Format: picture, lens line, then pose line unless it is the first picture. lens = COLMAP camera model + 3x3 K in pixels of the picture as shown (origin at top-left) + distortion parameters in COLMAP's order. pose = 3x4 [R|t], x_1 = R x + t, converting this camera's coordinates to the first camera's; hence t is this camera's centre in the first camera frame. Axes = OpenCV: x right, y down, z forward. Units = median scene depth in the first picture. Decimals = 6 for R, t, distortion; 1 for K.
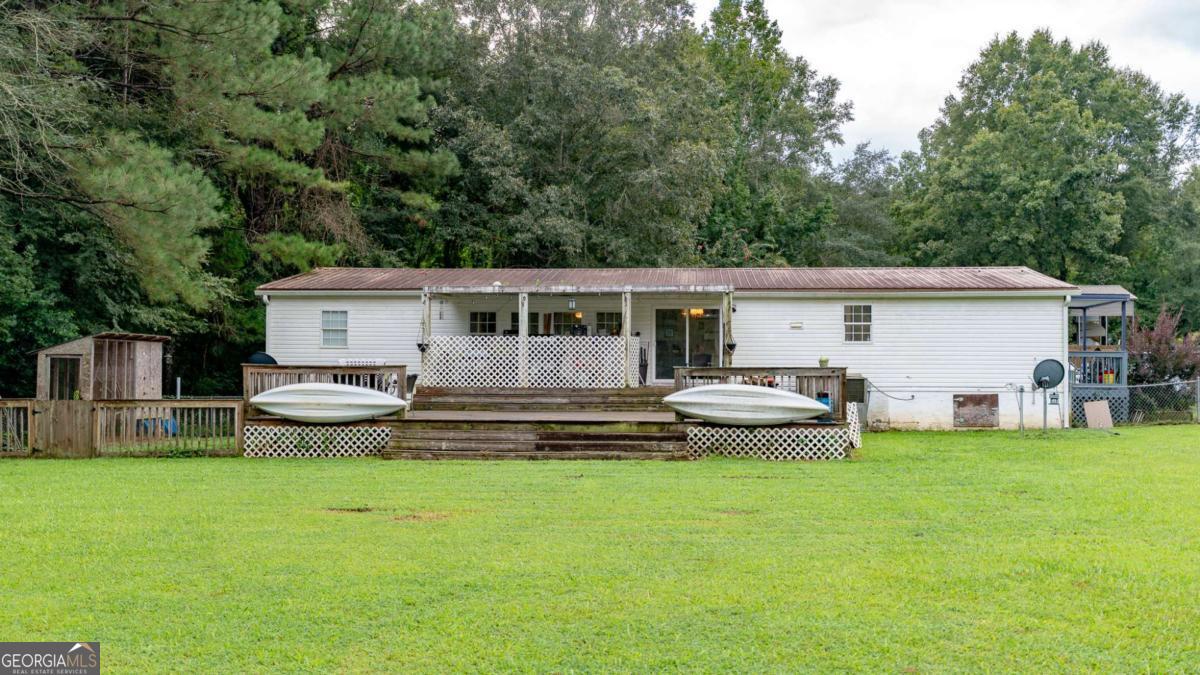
lens RADIAL K [[1178.9, 0, 600.2], [0, 1178.9, 338.1], [0, 0, 1]] dist [0.008430, 0.000000]
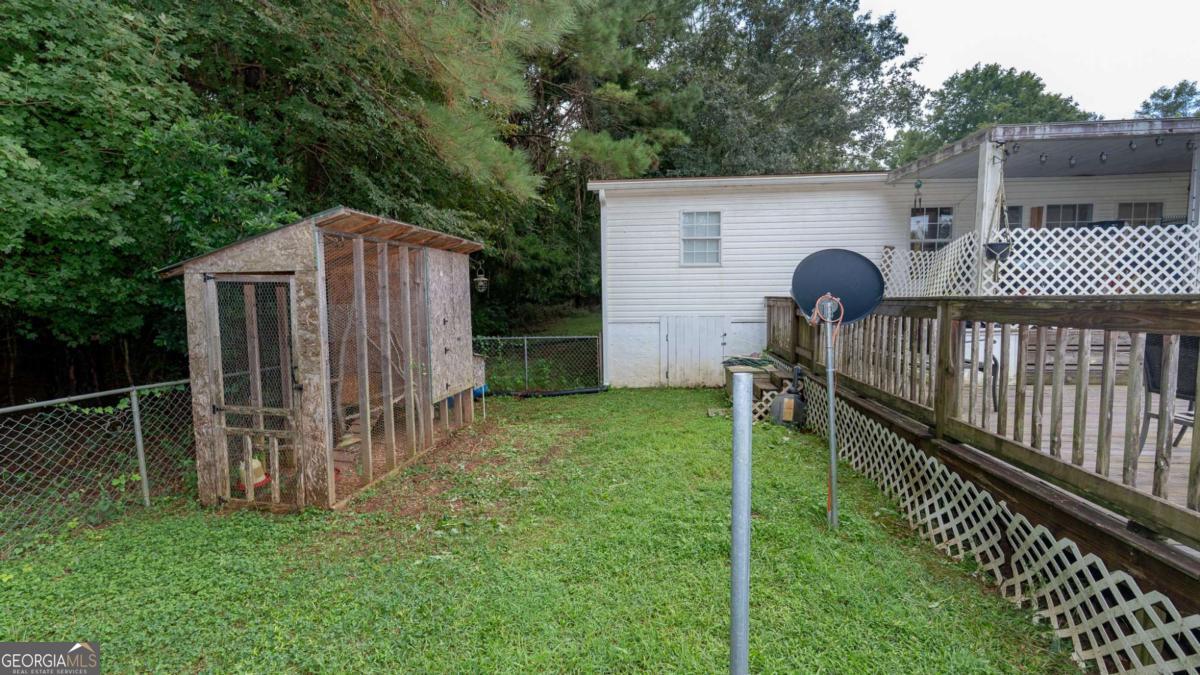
lens RADIAL K [[521.6, 0, 600.6], [0, 521.6, 332.6], [0, 0, 1]] dist [-0.003388, -0.000452]
pose [[0.999617, -0.015983, -0.022580, -0.311862], [0.018179, 0.994753, 0.100682, 0.017076], [0.020852, -0.101054, 0.994662, 0.771093]]
